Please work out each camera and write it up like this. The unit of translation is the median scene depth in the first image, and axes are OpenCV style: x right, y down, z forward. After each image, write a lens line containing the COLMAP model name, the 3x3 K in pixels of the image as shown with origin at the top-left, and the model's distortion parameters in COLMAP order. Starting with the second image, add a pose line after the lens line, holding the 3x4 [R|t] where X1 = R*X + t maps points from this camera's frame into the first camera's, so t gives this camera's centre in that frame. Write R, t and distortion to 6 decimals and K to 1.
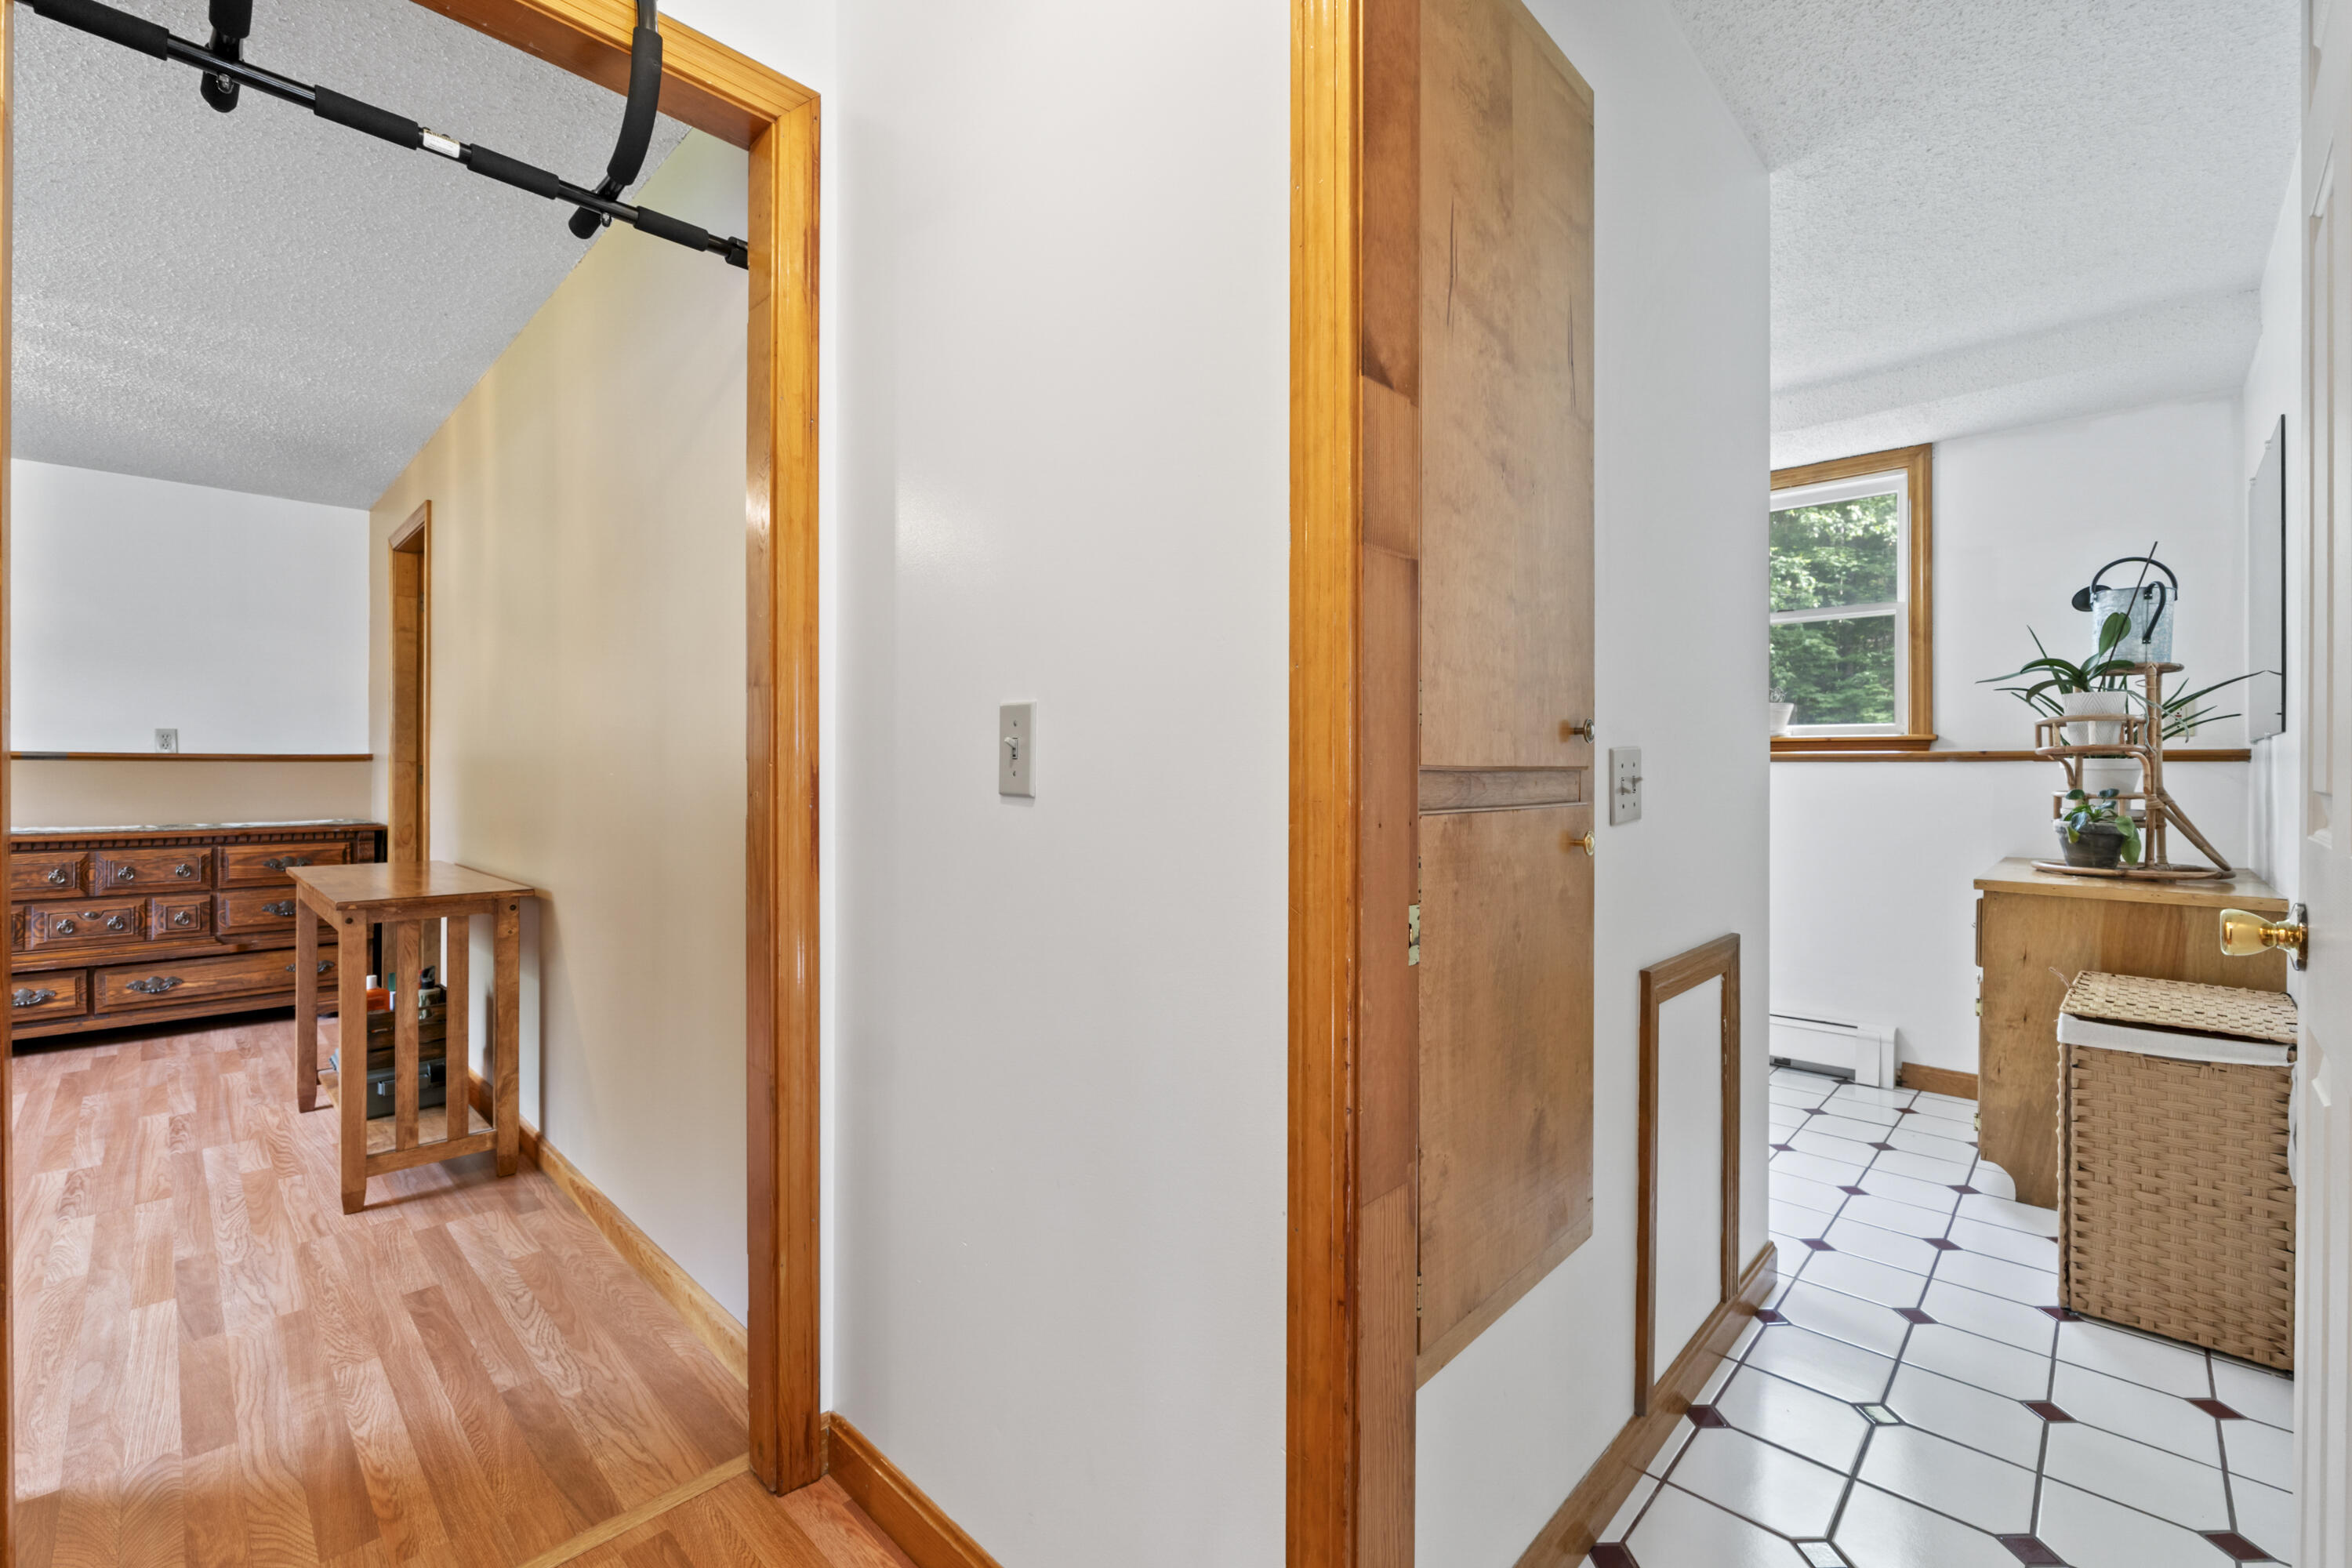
lens RADIAL K [[993.8, 0, 1176.0], [0, 993.8, 784.0], [0, 0, 1]] dist [-0.001361, -0.000765]
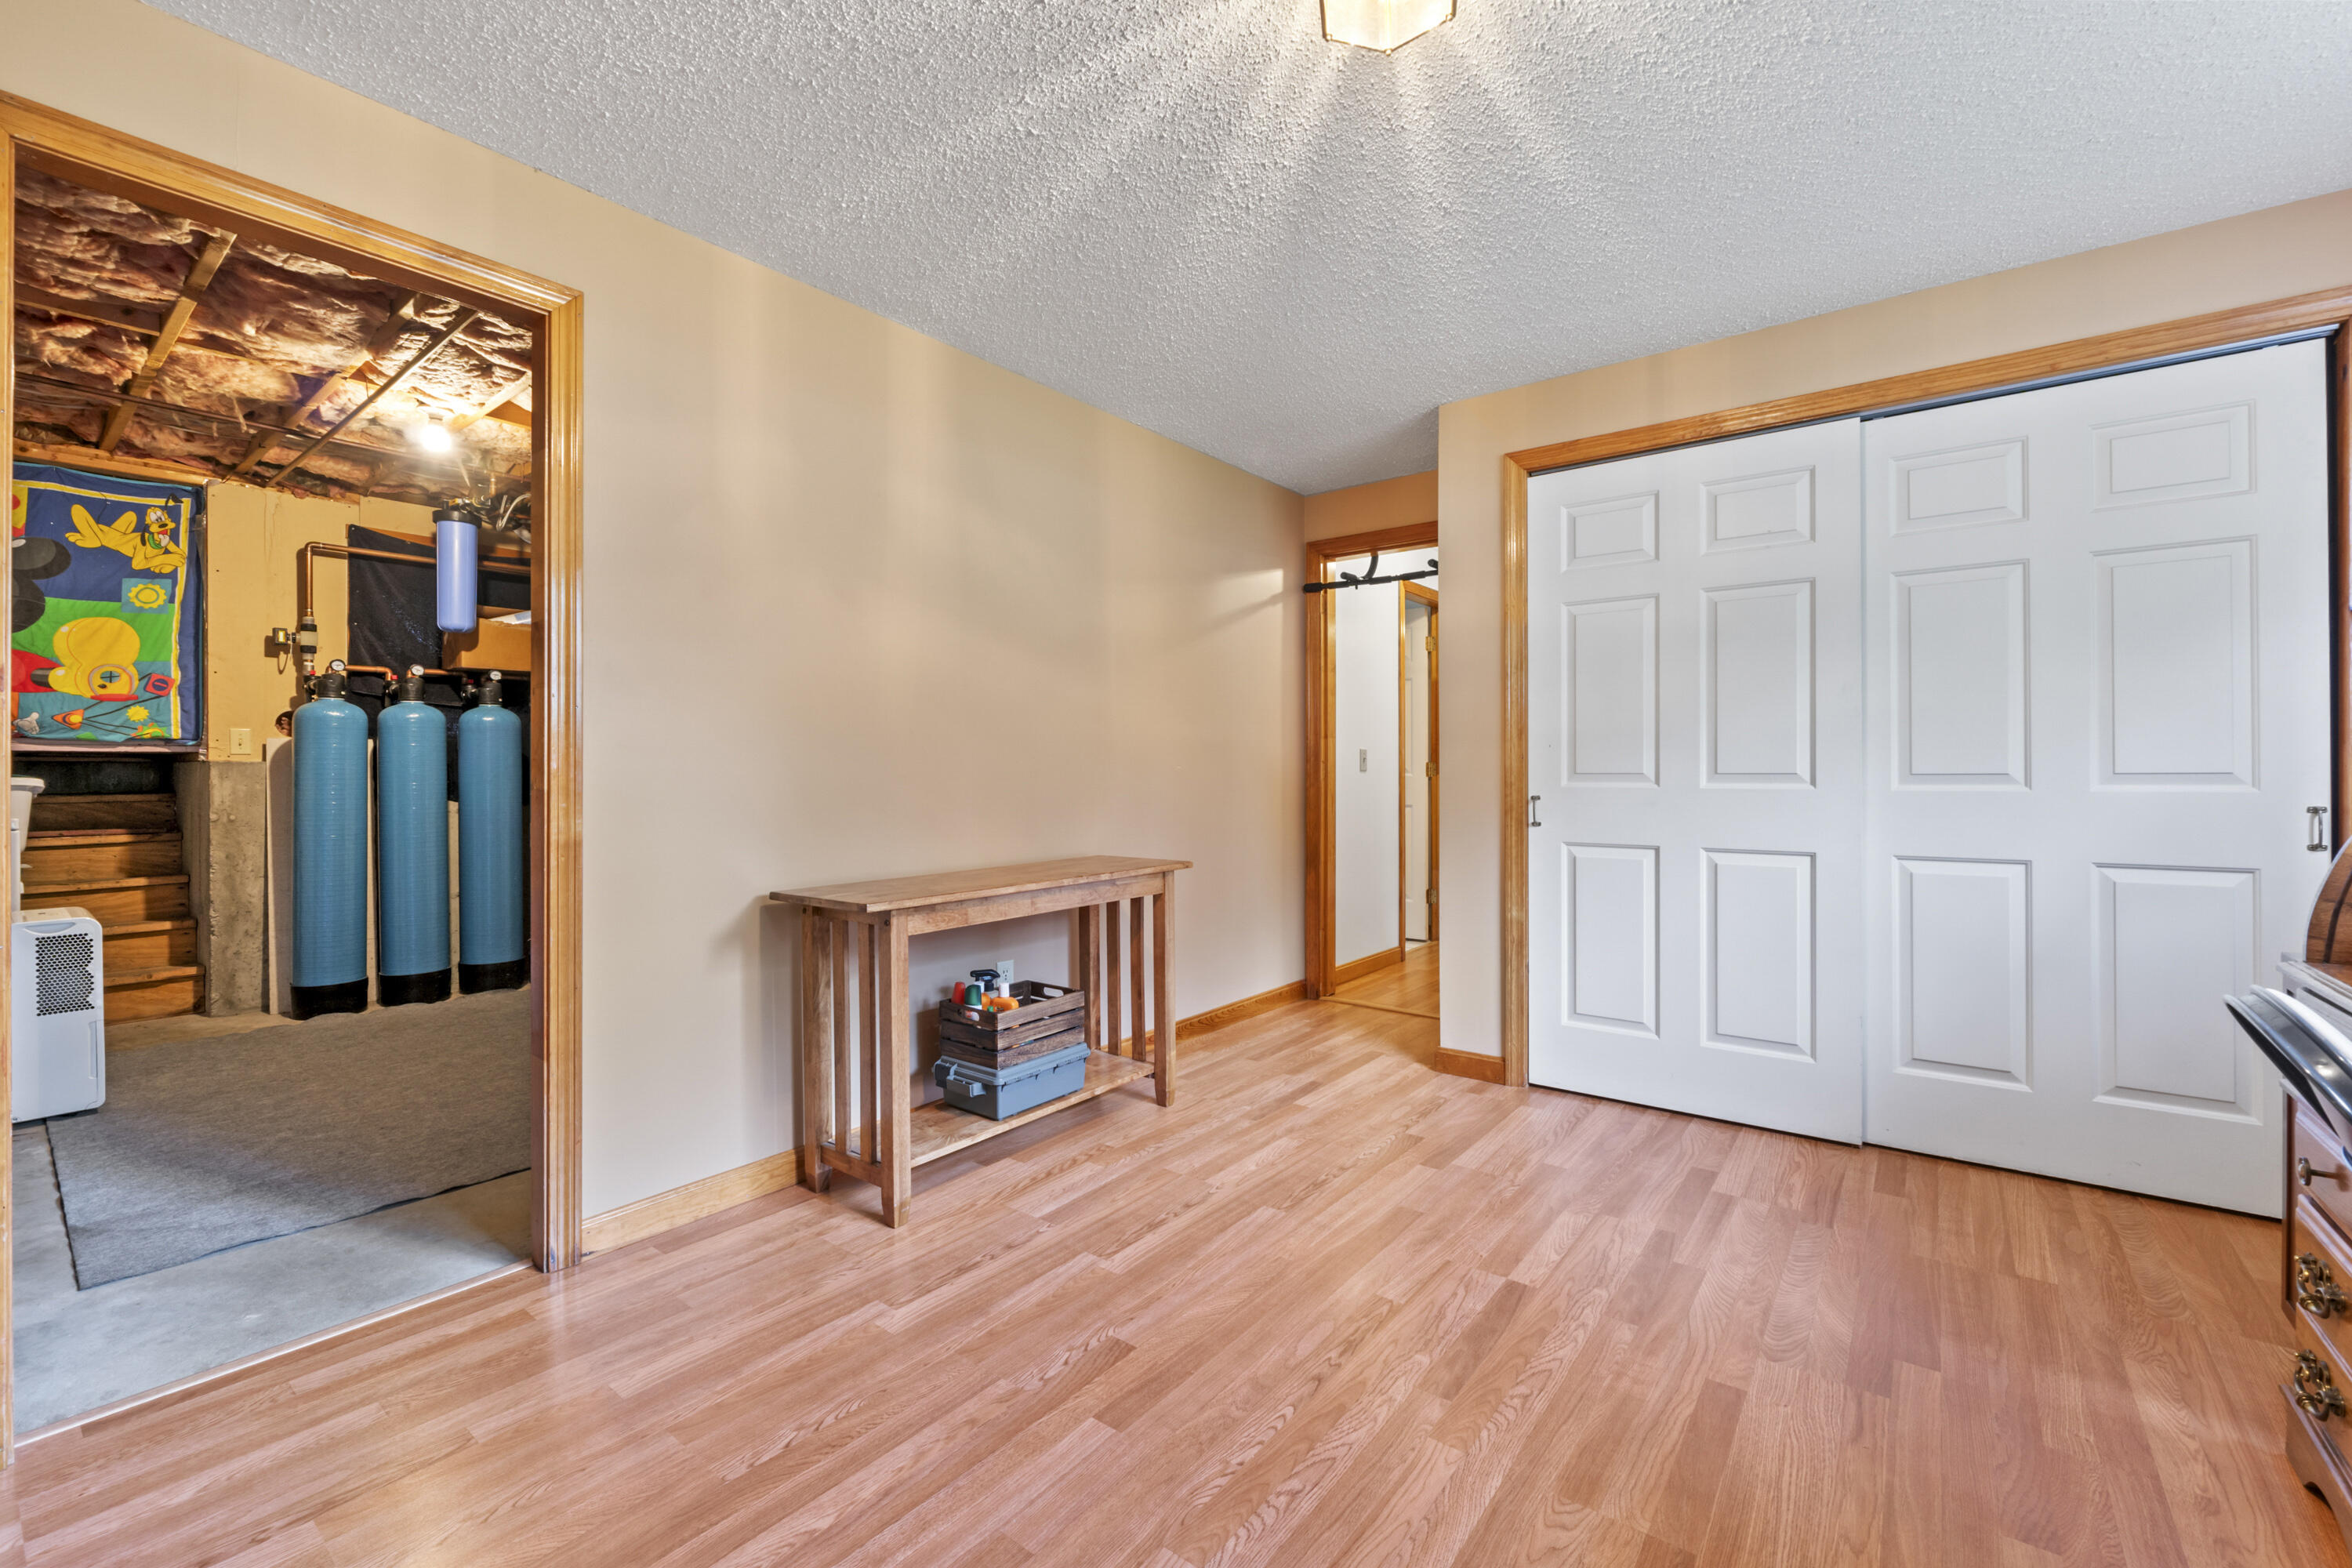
lens RADIAL K [[975.9, 0, 1160.7], [0, 975.9, 759.8], [0, 0, 1]] dist [-0.000680, -0.000557]
pose [[-0.098606, 0.001874, 0.995125, -1.339150], [0.010398, 0.999946, -0.000853, -0.013102], [-0.995072, 0.010263, -0.098620, 0.717993]]
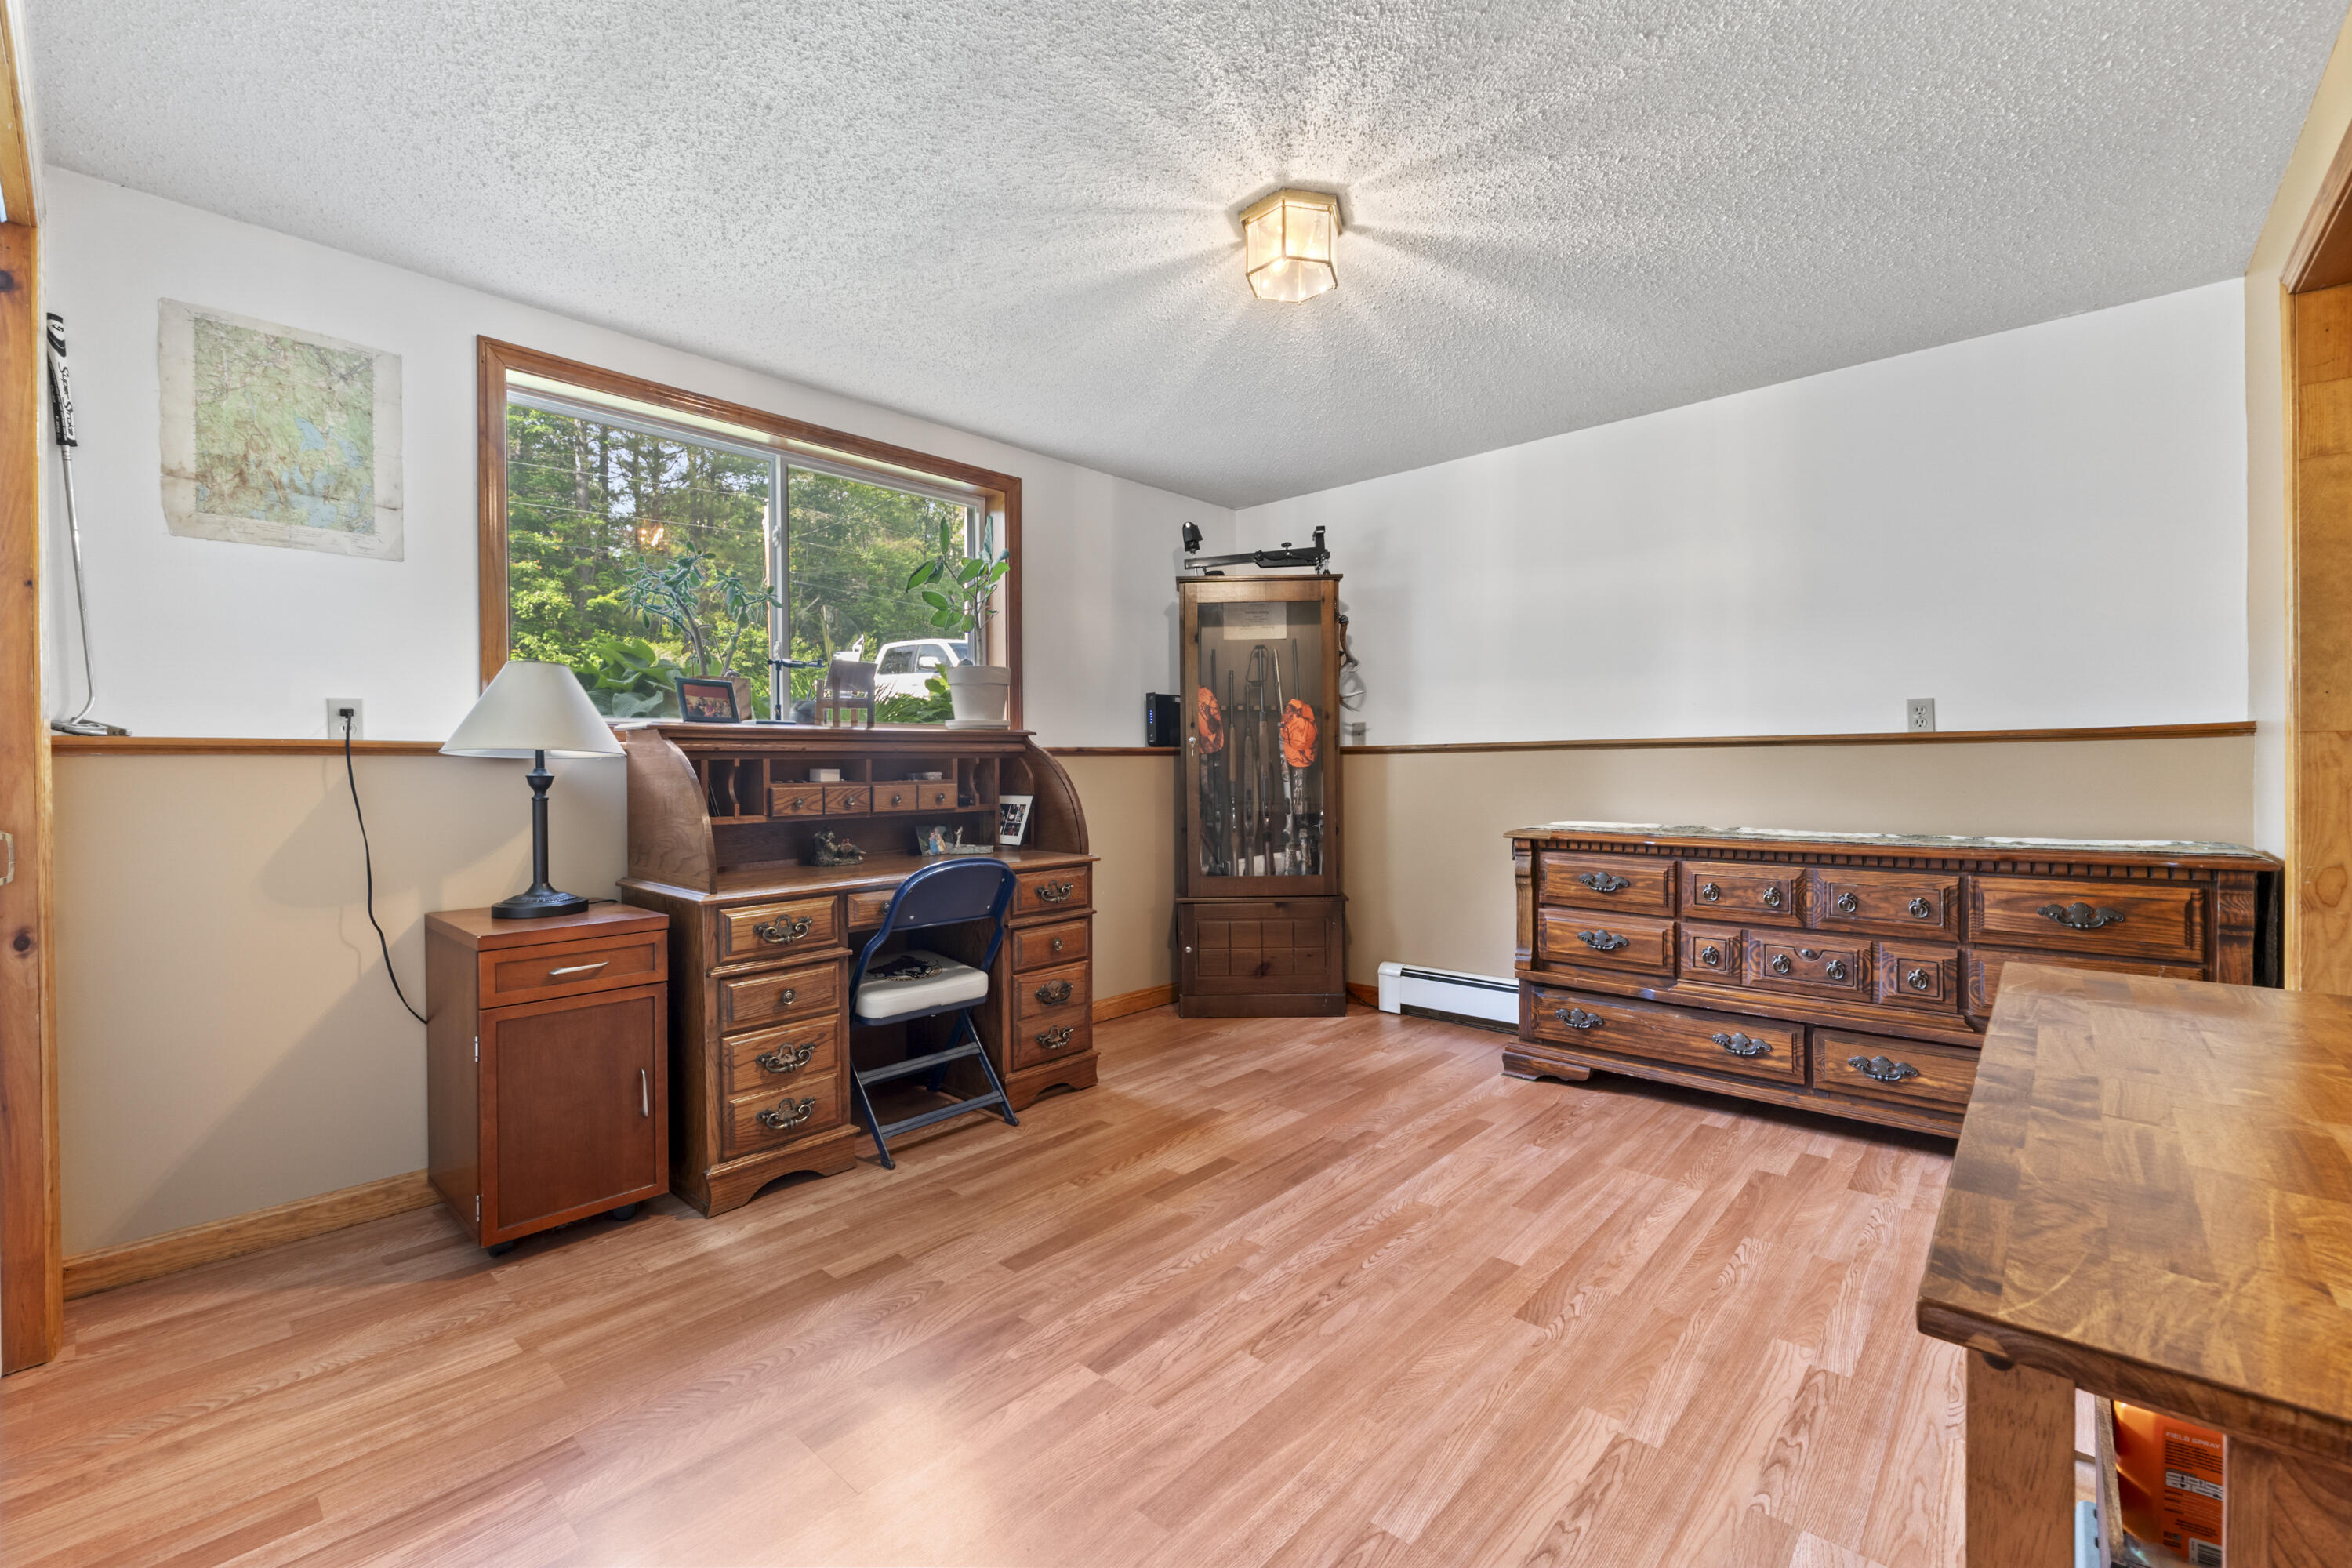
lens RADIAL K [[975.9, 0, 1160.7], [0, 975.9, 759.8], [0, 0, 1]] dist [-0.000680, -0.000557]
pose [[0.022847, -0.008356, -0.999704, -0.371421], [0.000419, 0.999965, -0.008349, -0.007043], [0.999739, -0.000229, 0.022850, 0.495270]]
